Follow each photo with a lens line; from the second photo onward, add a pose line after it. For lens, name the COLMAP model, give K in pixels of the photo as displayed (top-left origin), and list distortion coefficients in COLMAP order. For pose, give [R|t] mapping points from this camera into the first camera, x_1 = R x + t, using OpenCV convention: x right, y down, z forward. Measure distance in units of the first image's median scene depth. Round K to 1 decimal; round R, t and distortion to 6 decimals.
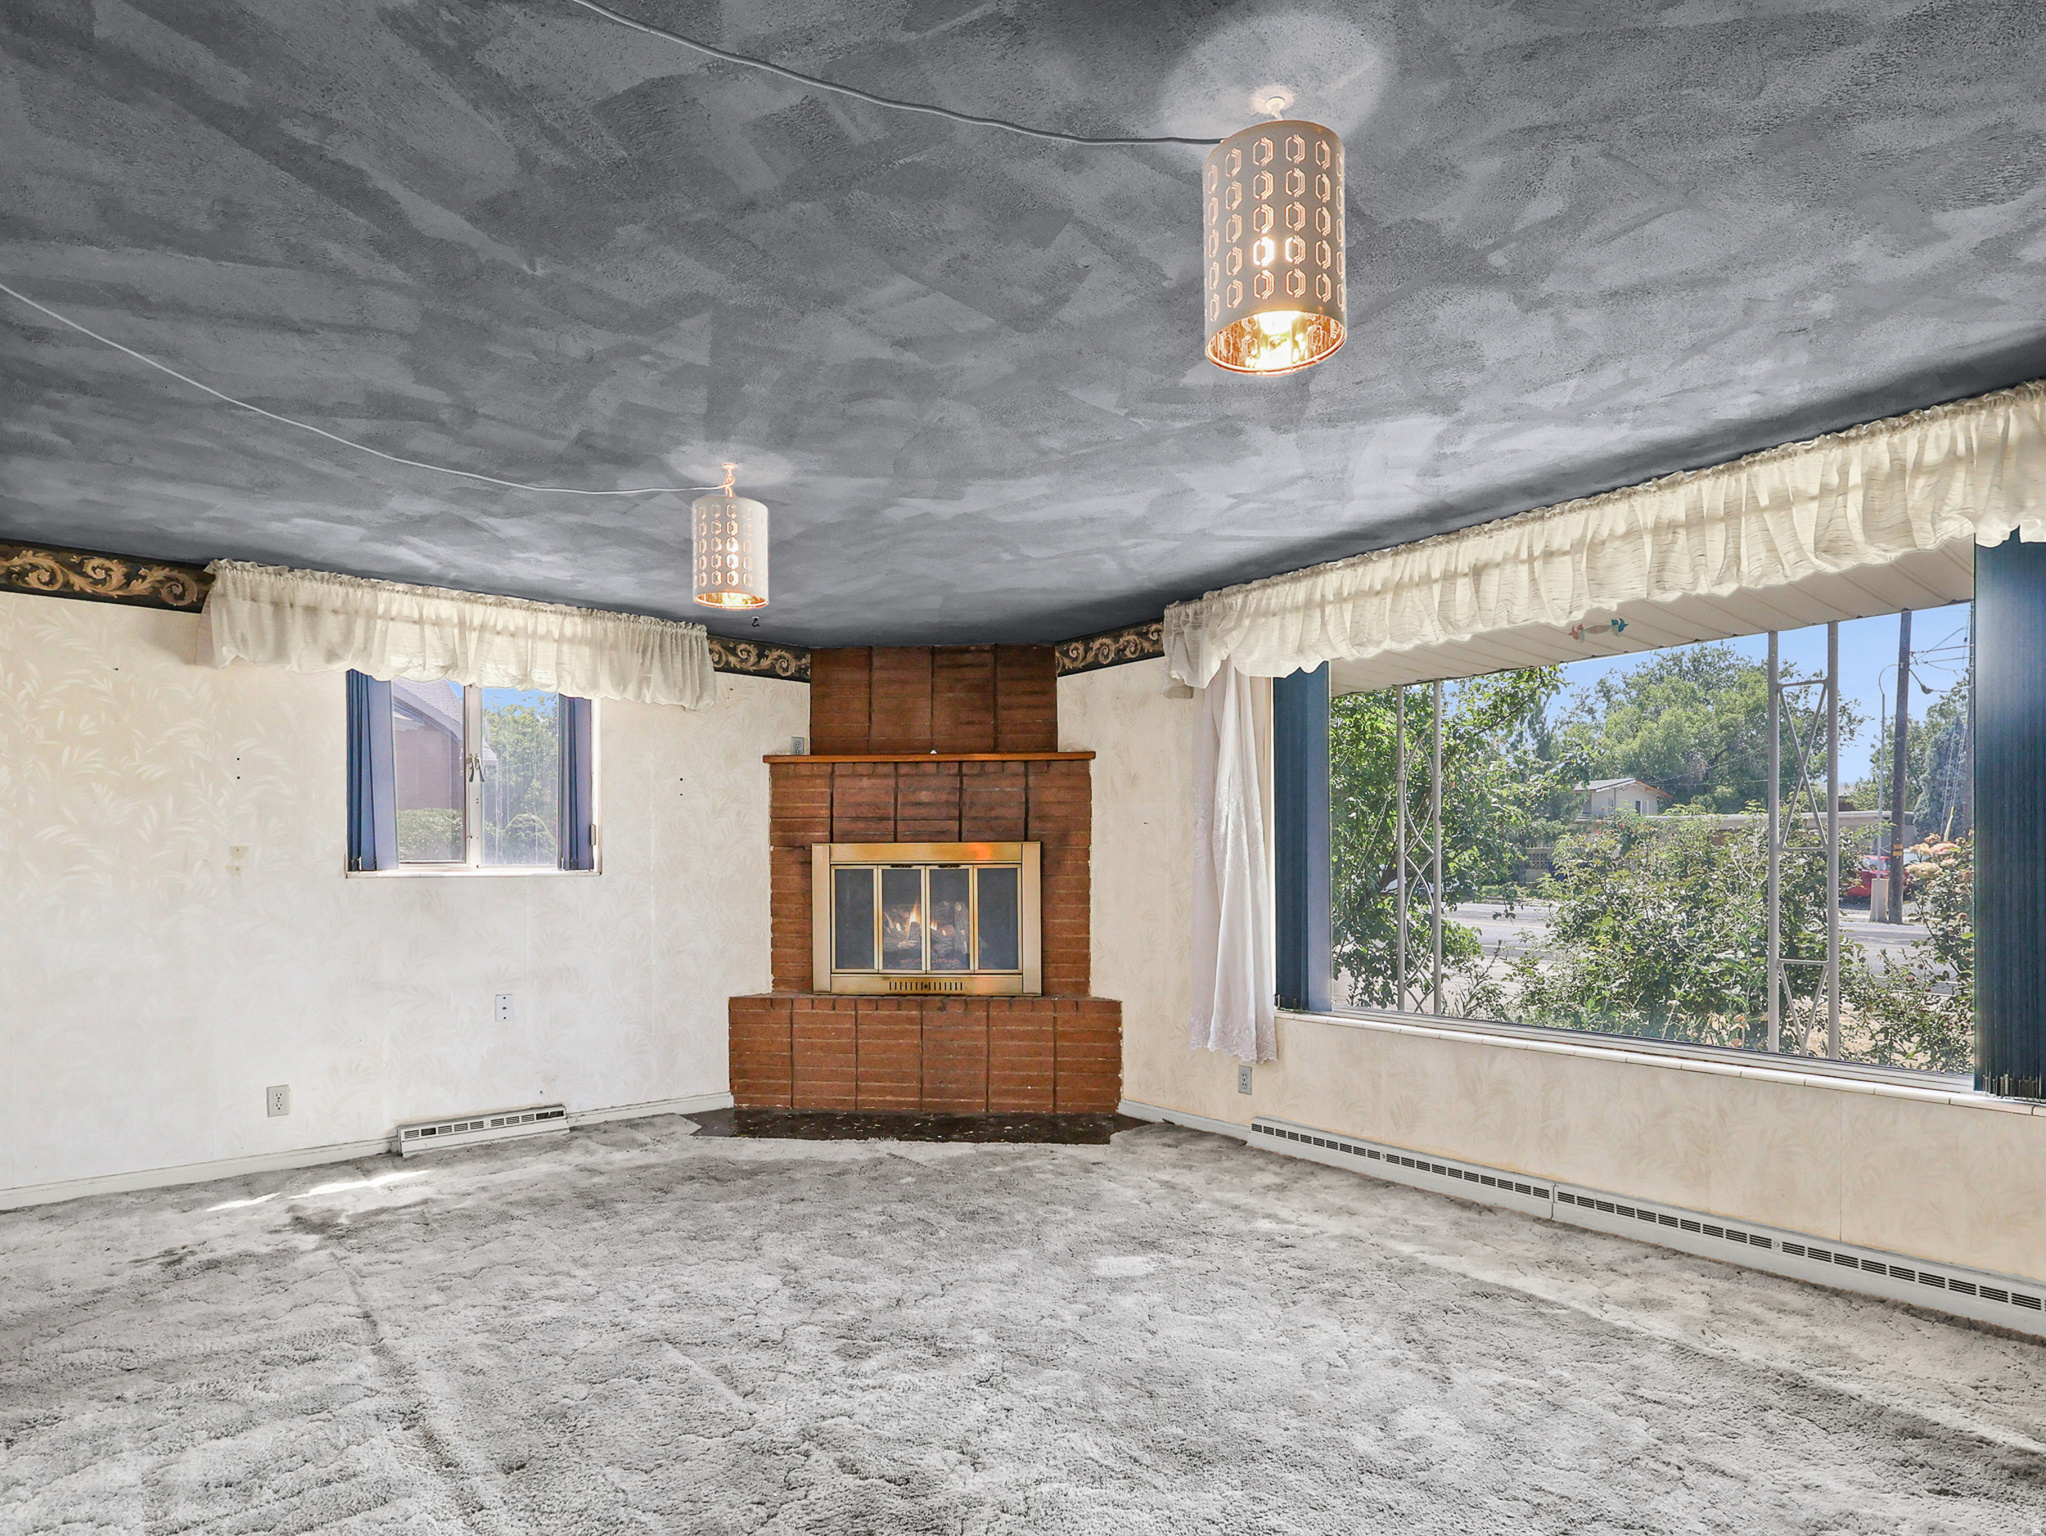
lens RADIAL K [[1120.7, 0, 1019.6], [0, 1120.7, 866.3], [0, 0, 1]] dist [0.000308, 0.000825]
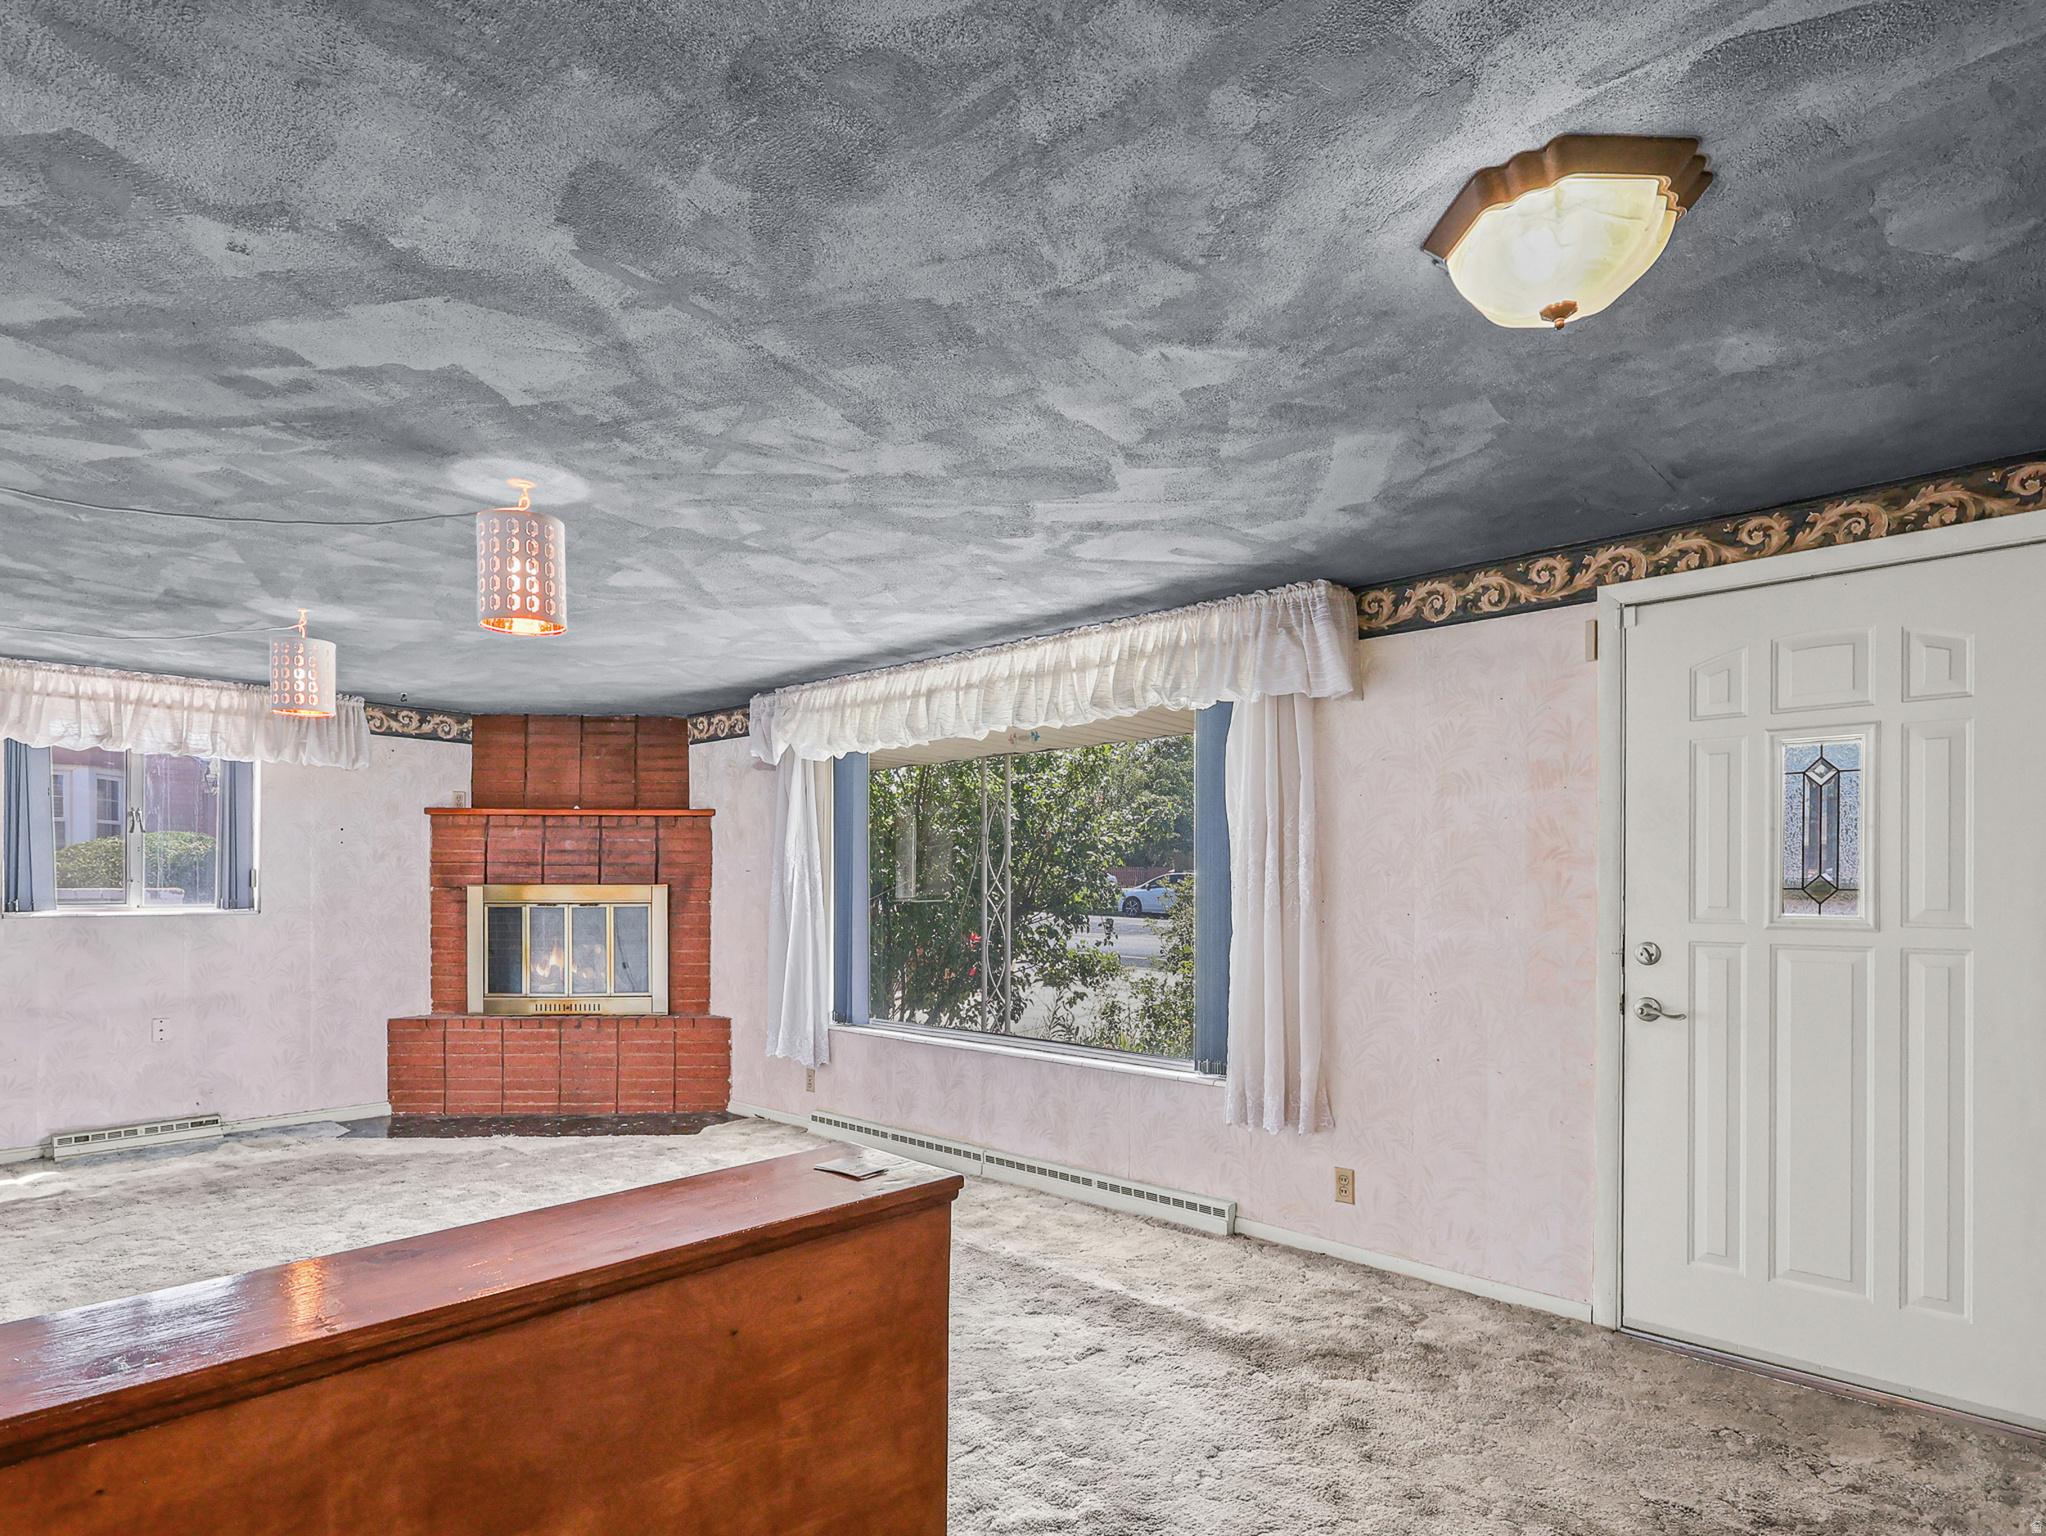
lens RADIAL K [[1129.6, 0, 1013.5], [0, 1129.6, 877.4], [0, 0, 1]] dist [-0.000612, 0.001435]
pose [[0.990477, 0.005696, 0.137558, 0.235316], [-0.004796, 0.999965, -0.006875, -0.025159], [-0.137593, 0.006149, 0.990470, -0.255993]]
